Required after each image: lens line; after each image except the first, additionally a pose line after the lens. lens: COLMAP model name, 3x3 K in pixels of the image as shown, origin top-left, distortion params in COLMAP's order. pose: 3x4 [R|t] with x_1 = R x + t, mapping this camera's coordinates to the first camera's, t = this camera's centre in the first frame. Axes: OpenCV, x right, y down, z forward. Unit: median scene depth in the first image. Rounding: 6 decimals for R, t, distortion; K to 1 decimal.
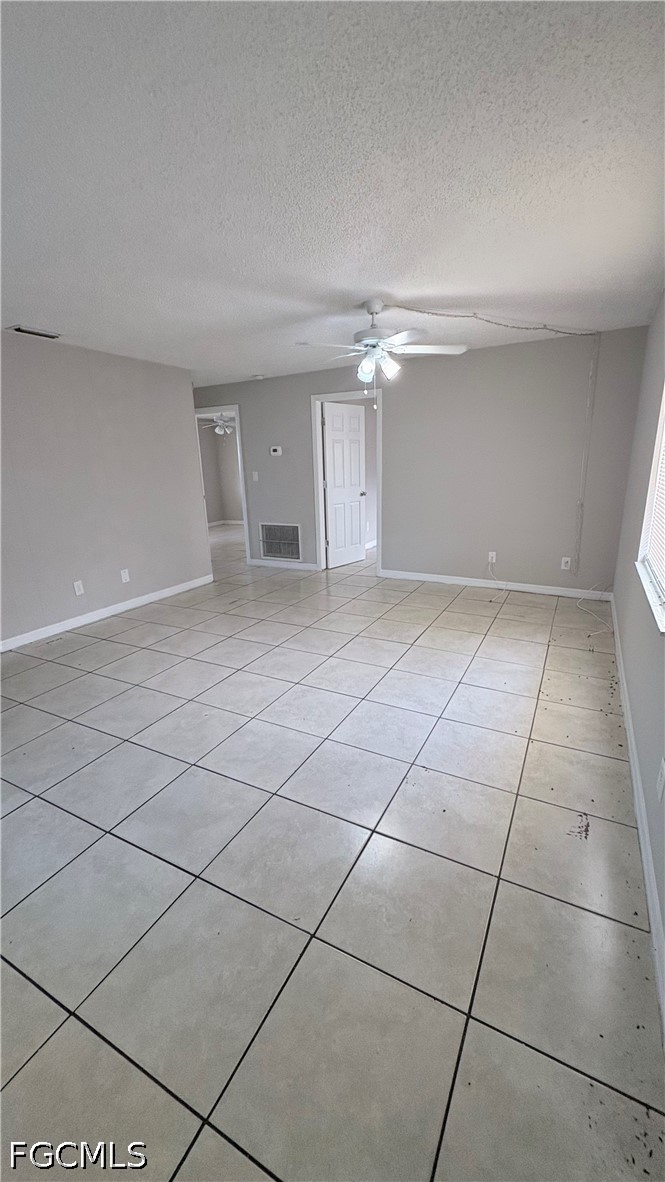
lens RADIAL K [[474.3, 0, 330.3], [0, 474.3, 584.4], [0, 0, 1]] dist [-0.000712, 0.002339]
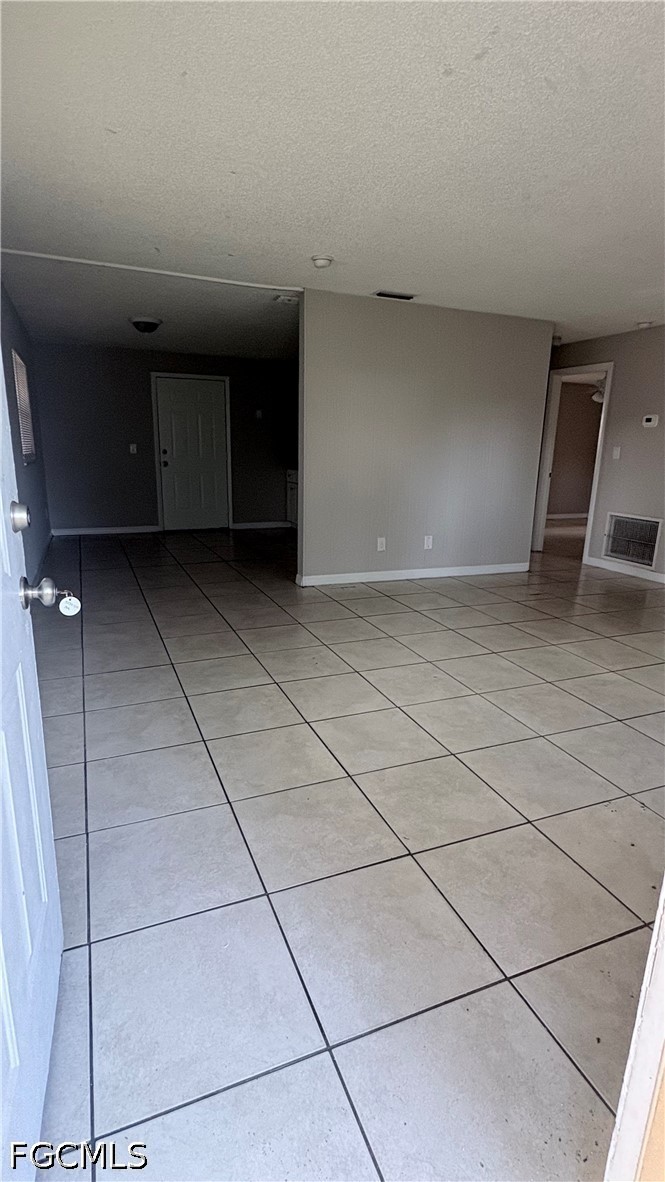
lens RADIAL K [[587.7, 0, 326.4], [0, 587.7, 589.0], [0, 0, 1]] dist [-0.009911, 0.003980]
pose [[0.765804, 0.204767, -0.609602, 0.172336], [-0.211328, 0.975436, 0.062174, 0.049651], [0.607359, 0.081213, 0.790265, -0.058489]]
